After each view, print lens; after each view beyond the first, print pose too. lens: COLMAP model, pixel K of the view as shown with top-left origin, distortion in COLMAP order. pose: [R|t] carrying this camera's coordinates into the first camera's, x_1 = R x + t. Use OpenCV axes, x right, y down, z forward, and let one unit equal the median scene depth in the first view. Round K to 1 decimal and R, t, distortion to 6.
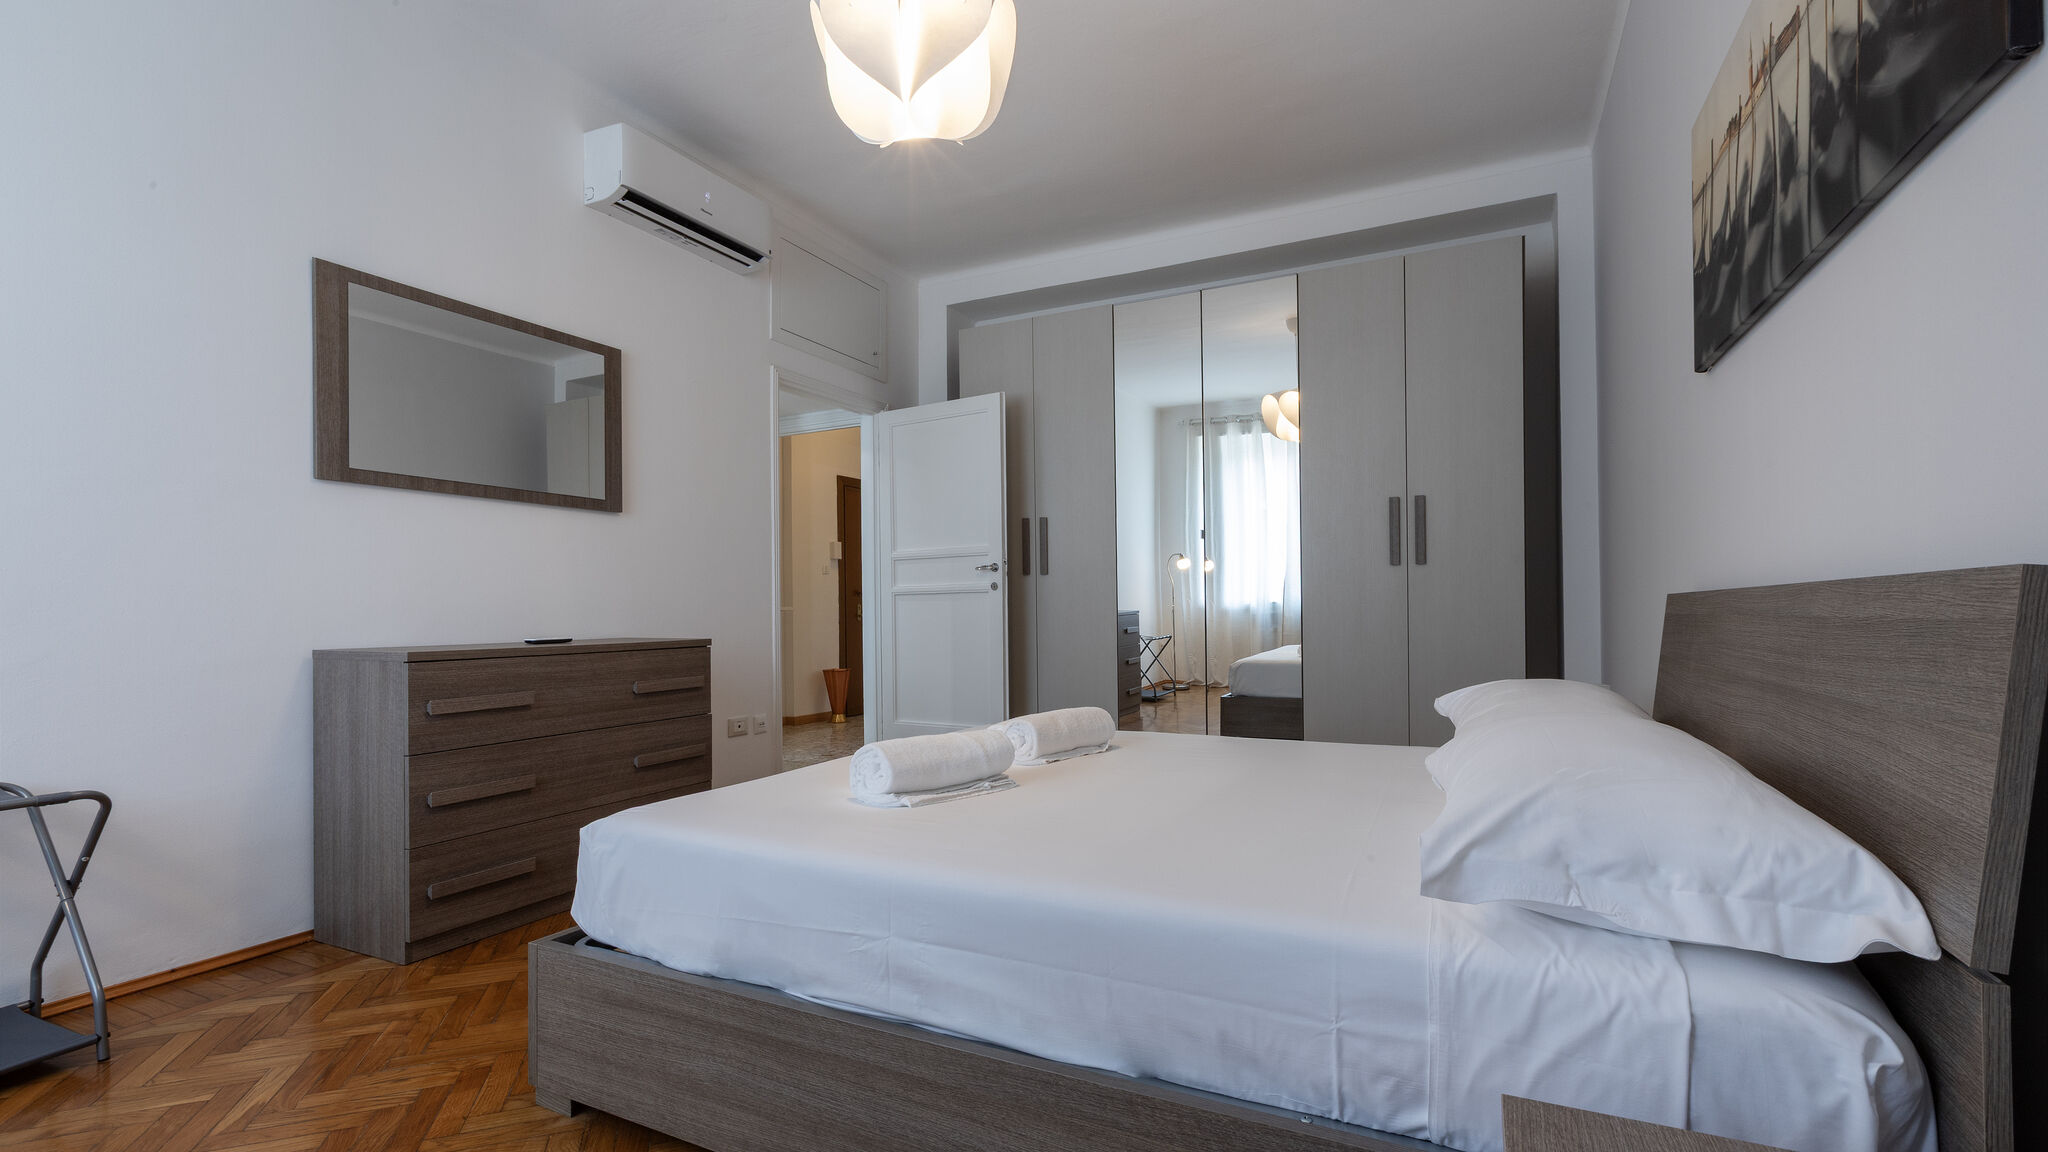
lens RADIAL K [[914.9, 0, 1017.4], [0, 914.9, 591.3], [0, 0, 1]] dist [0.004089, -0.001766]
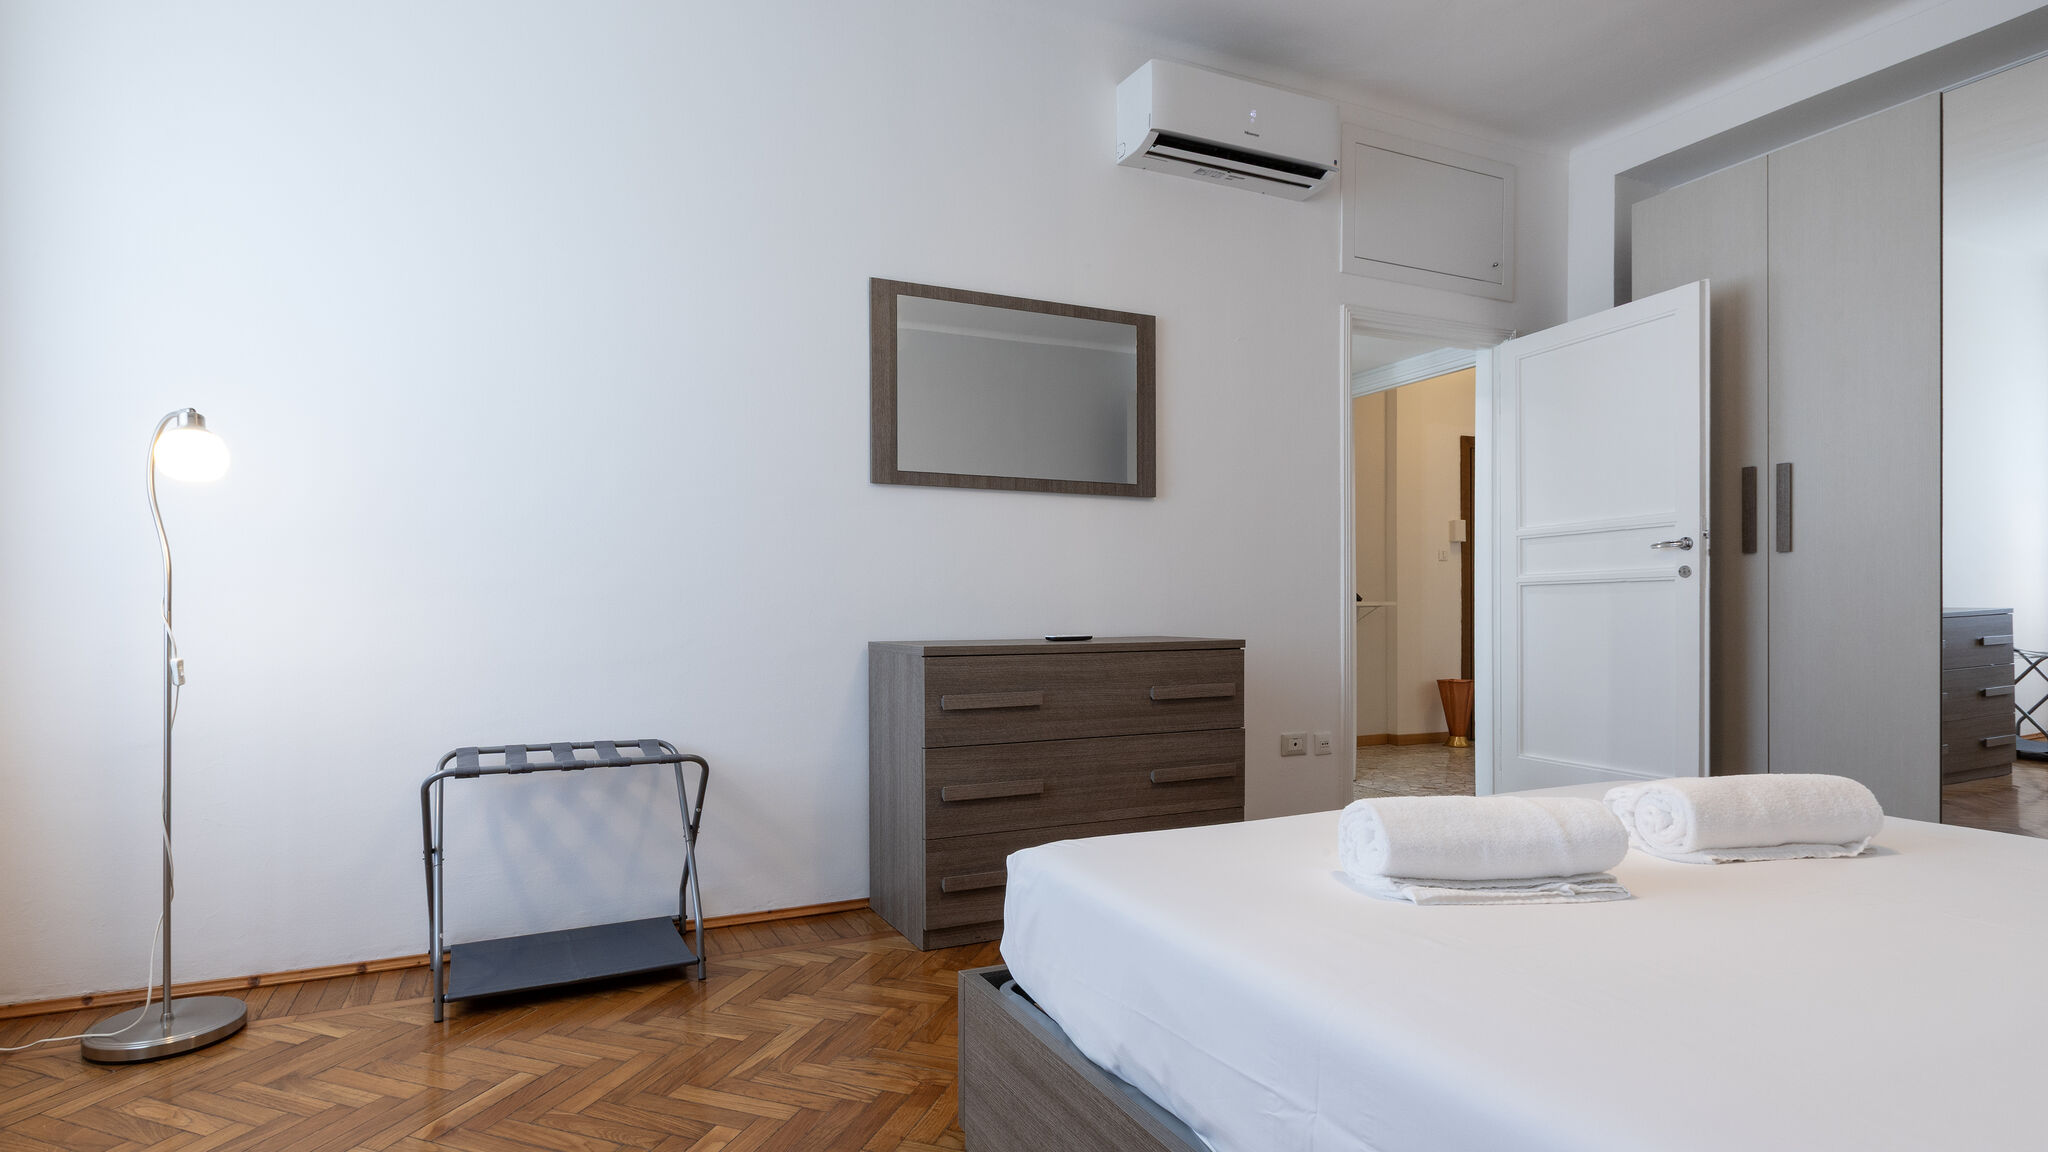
lens RADIAL K [[914.9, 0, 1083.2], [0, 914.9, 611.7], [0, 0, 1]] dist [0.004089, -0.001766]
pose [[0.764589, 0.008697, -0.644460, 0.096738], [0.010514, 0.999608, 0.025964, 0.002641], [0.644433, -0.026628, 0.764197, 0.263313]]
